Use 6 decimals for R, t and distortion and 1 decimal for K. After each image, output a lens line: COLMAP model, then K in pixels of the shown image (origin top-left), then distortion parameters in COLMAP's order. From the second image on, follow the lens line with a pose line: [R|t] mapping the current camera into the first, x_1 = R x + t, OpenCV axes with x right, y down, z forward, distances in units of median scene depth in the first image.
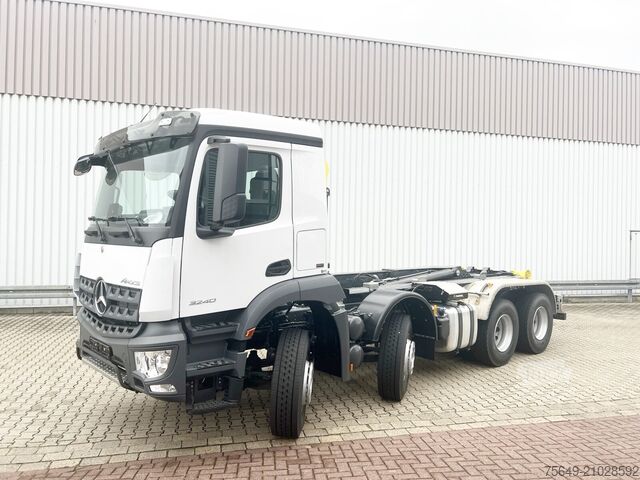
lens RADIAL K [[481.8, 0, 320.0], [0, 481.8, 240.0], [0, 0, 1]] dist [0.015675, -0.010866]
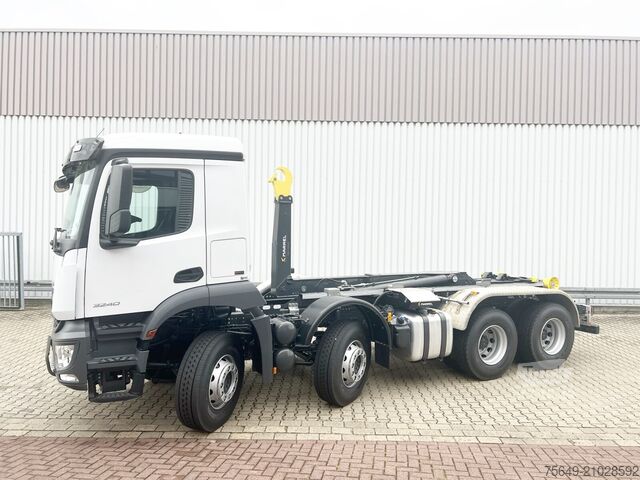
lens RADIAL K [[481.8, 0, 320.0], [0, 481.8, 240.0], [0, 0, 1]] dist [0.015675, -0.010866]
pose [[0.967895, 0.001665, -0.251351, 0.389638], [0.000424, 0.999966, 0.008256, -0.024611], [0.251356, -0.008097, 0.967861, 0.015759]]
